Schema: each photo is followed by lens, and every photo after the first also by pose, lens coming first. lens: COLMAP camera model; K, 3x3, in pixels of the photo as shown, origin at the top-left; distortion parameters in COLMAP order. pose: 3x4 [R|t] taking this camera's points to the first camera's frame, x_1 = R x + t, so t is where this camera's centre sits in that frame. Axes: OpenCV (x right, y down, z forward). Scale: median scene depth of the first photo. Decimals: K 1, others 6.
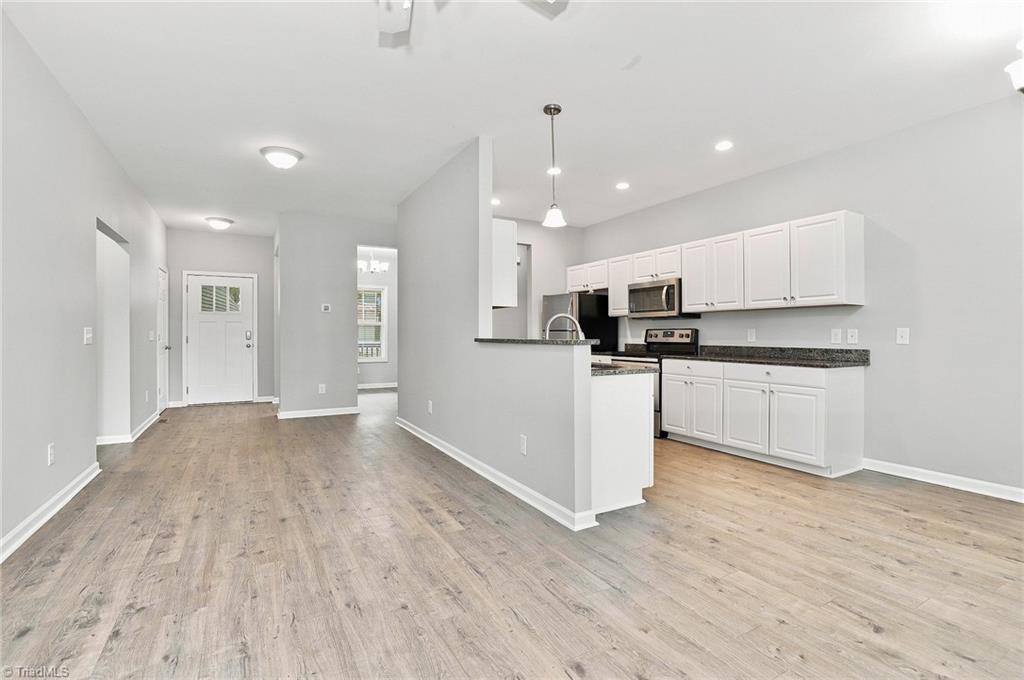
lens RADIAL K [[475.9, 0, 512.0], [0, 475.9, 340.0], [0, 0, 1]] dist [-0.026805, 0.000682]
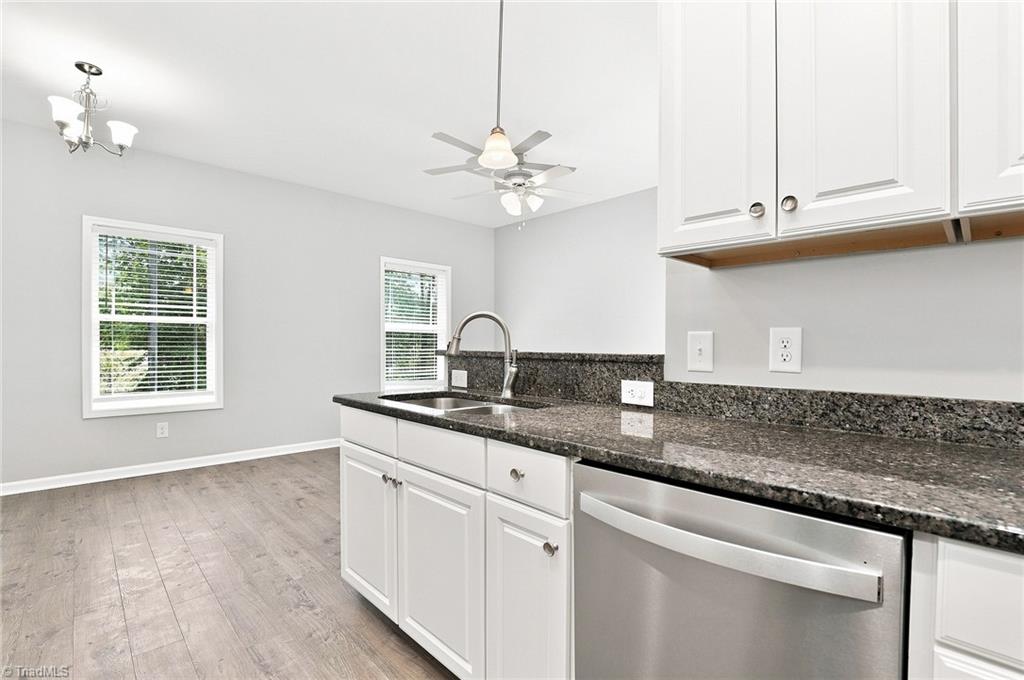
lens RADIAL K [[482.5, 0, 511.7], [0, 482.5, 348.9], [0, 0, 1]] dist [-0.002656, -0.000233]
pose [[-0.970619, 0.003499, -0.240595, 0.158112], [-0.002405, 0.999703, 0.024244, -0.014761], [0.240608, 0.024111, -0.970323, 1.166852]]
